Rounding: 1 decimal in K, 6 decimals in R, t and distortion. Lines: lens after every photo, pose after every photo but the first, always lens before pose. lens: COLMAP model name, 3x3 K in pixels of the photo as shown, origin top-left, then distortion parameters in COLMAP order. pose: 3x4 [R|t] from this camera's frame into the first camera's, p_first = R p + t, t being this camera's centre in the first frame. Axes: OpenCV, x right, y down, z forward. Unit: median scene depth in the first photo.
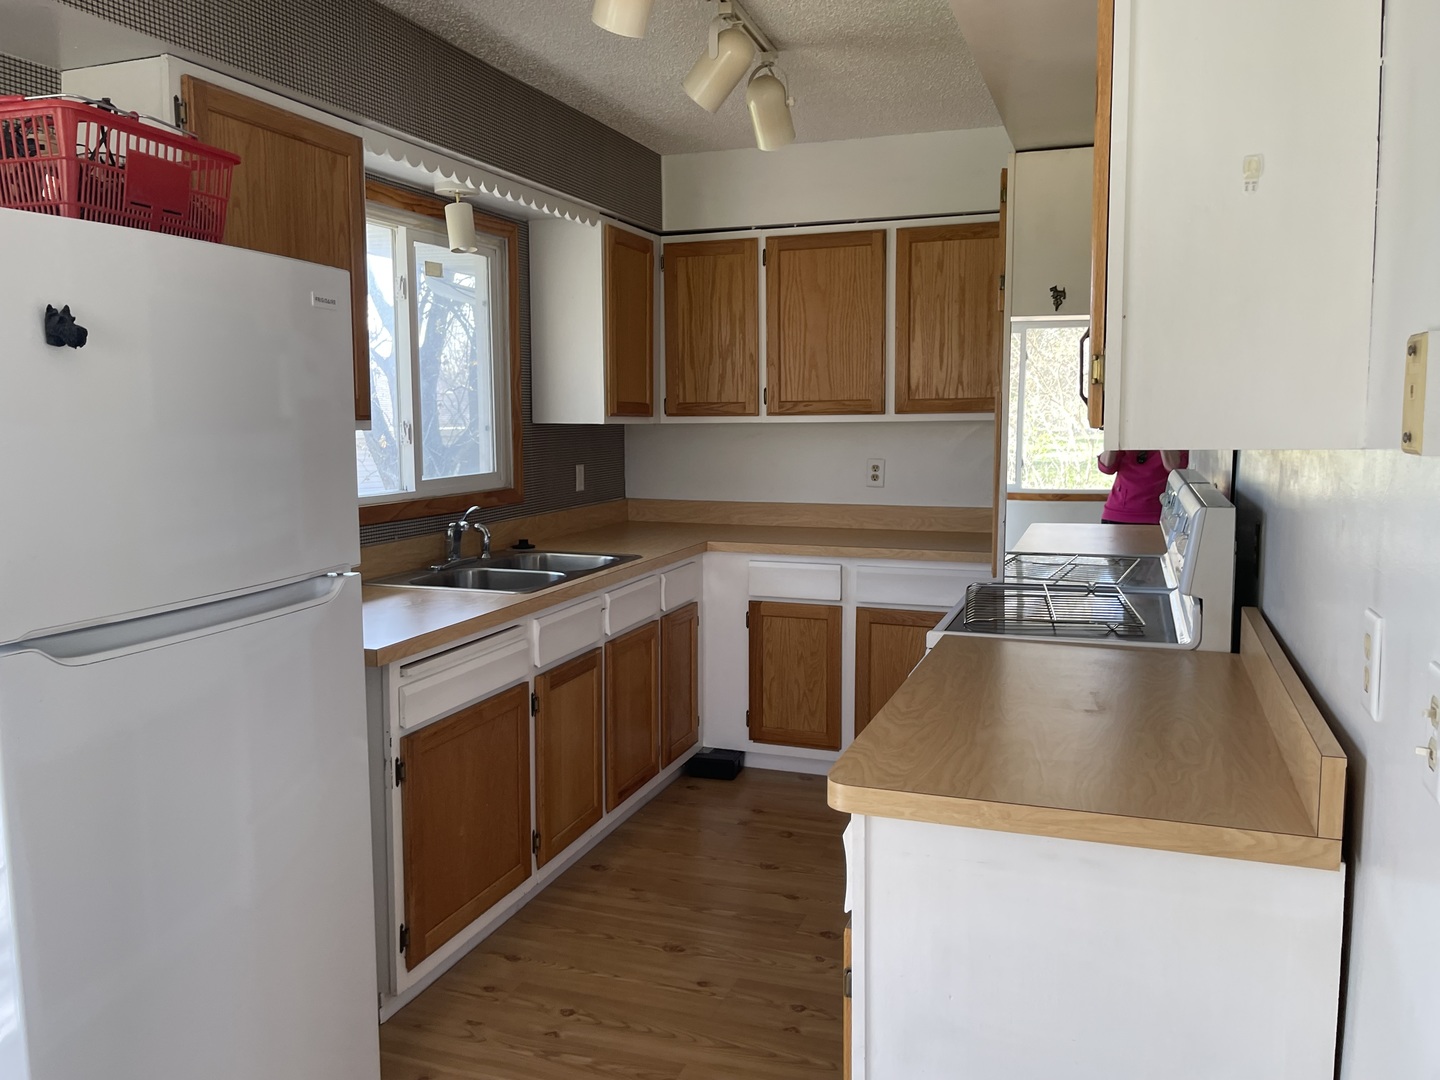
lens RADIAL K [[1141.1, 0, 725.2], [0, 1141.1, 537.1], [0, 0, 1]] dist [0.030933, -0.031450]
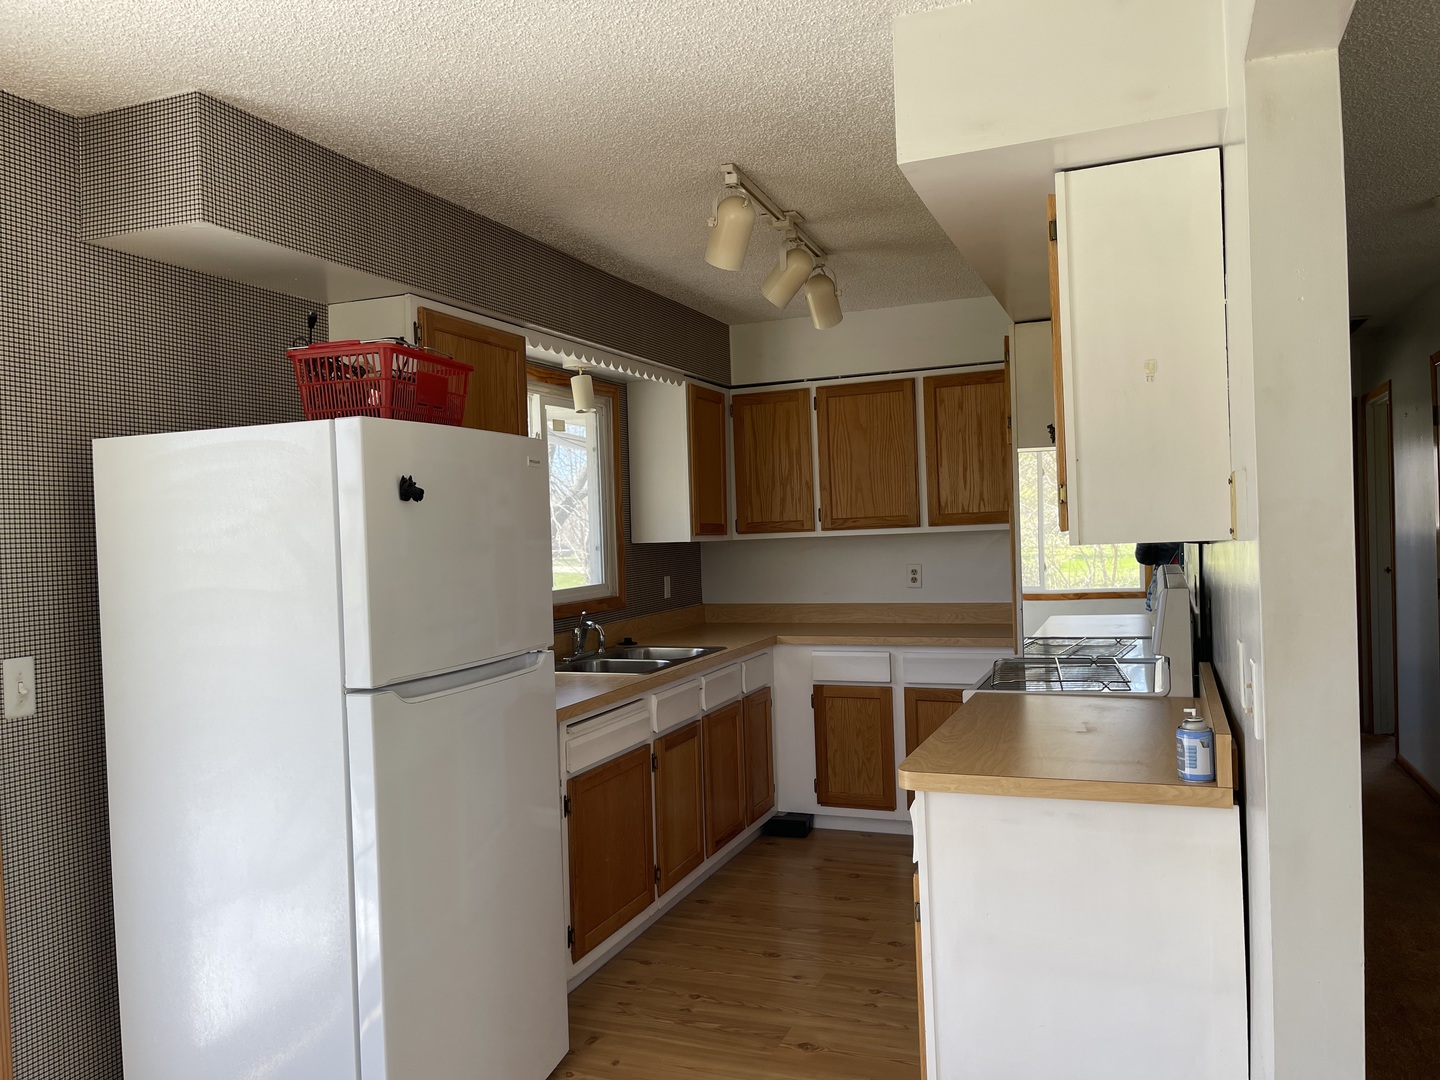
lens RADIAL K [[1085.6, 0, 719.7], [0, 1085.6, 544.9], [0, 0, 1]] dist [0.018824, -0.010341]
pose [[0.998685, -0.030272, -0.041369, -0.035530], [0.026160, 0.994984, -0.096556, 0.023185], [0.044084, 0.095347, 0.994467, -0.212218]]
